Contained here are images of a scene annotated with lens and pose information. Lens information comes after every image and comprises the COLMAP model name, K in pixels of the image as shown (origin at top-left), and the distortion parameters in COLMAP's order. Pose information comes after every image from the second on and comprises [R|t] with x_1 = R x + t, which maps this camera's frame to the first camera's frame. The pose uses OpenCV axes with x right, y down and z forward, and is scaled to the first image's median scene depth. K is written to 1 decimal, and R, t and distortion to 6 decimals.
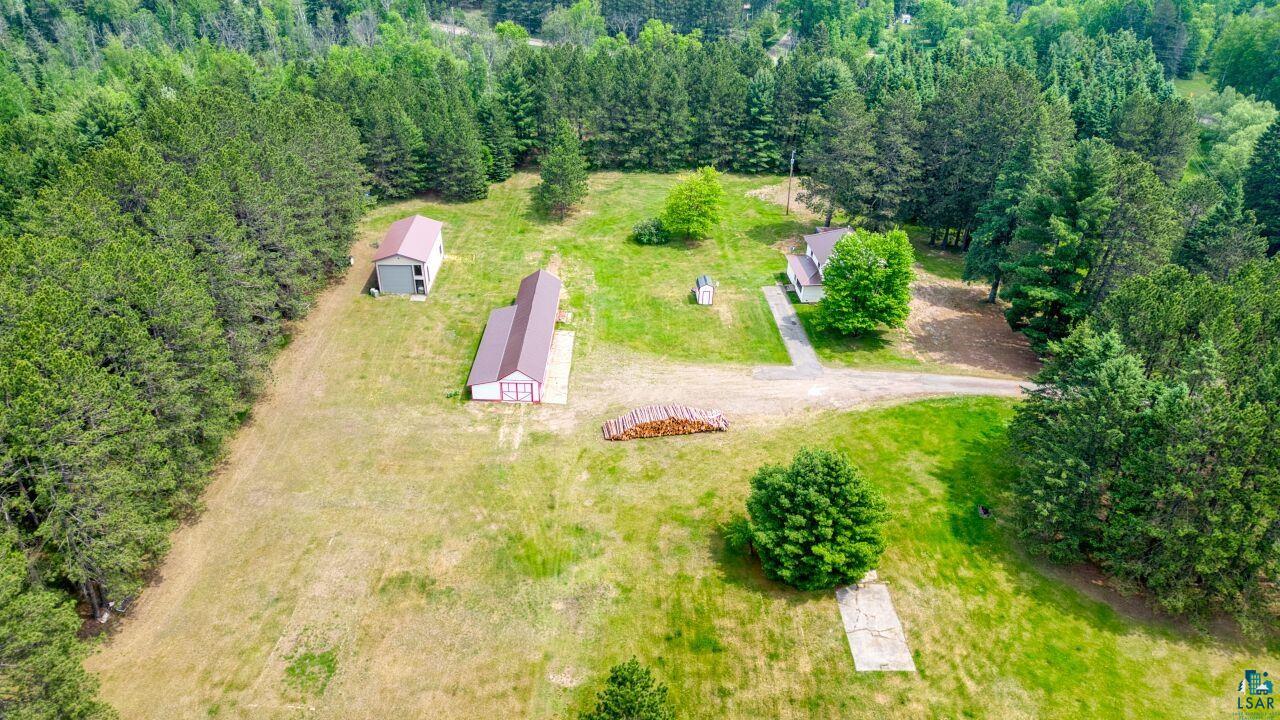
lens RADIAL K [[905.9, 0, 640.0], [0, 905.9, 360.0], [0, 0, 1]] dist [0.091880, -0.099179]
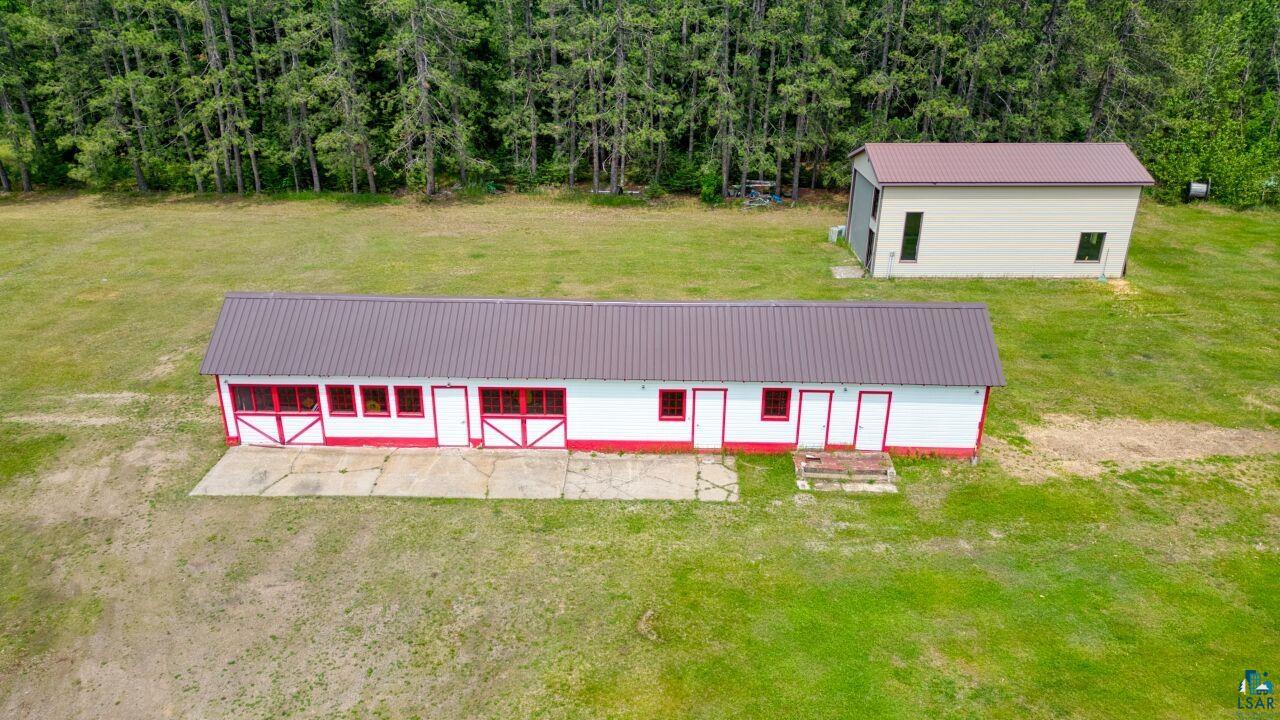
lens RADIAL K [[905.9, 0, 640.0], [0, 905.9, 360.0], [0, 0, 1]] dist [0.091880, -0.099179]
pose [[-0.017281, 0.393614, -0.919113, 0.126629], [-0.527789, 0.777153, 0.342742, -0.122745], [0.849200, 0.491020, 0.194315, 0.873249]]
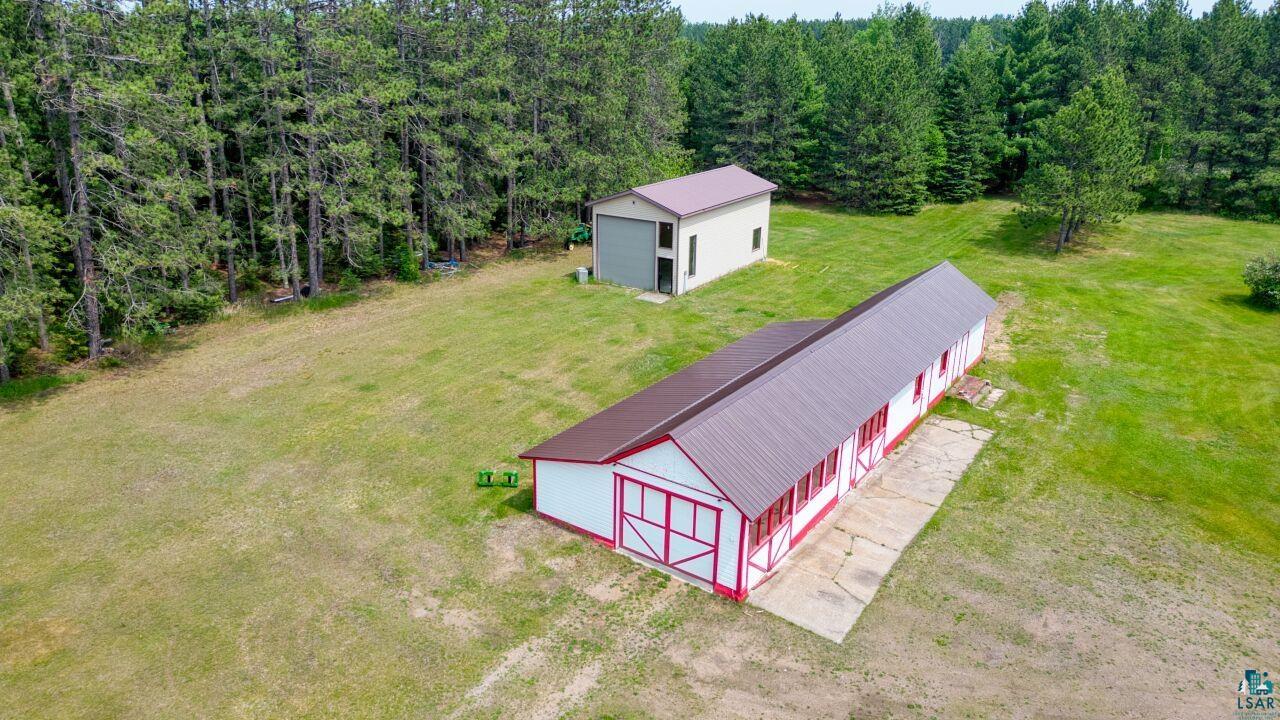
lens RADIAL K [[905.9, 0, 640.0], [0, 905.9, 360.0], [0, 0, 1]] dist [0.091880, -0.099179]
pose [[0.835174, 0.185121, -0.517894, -0.014115], [-0.292776, 0.946786, -0.133713, 0.022180], [0.465581, 0.263301, 0.844930, 0.639306]]
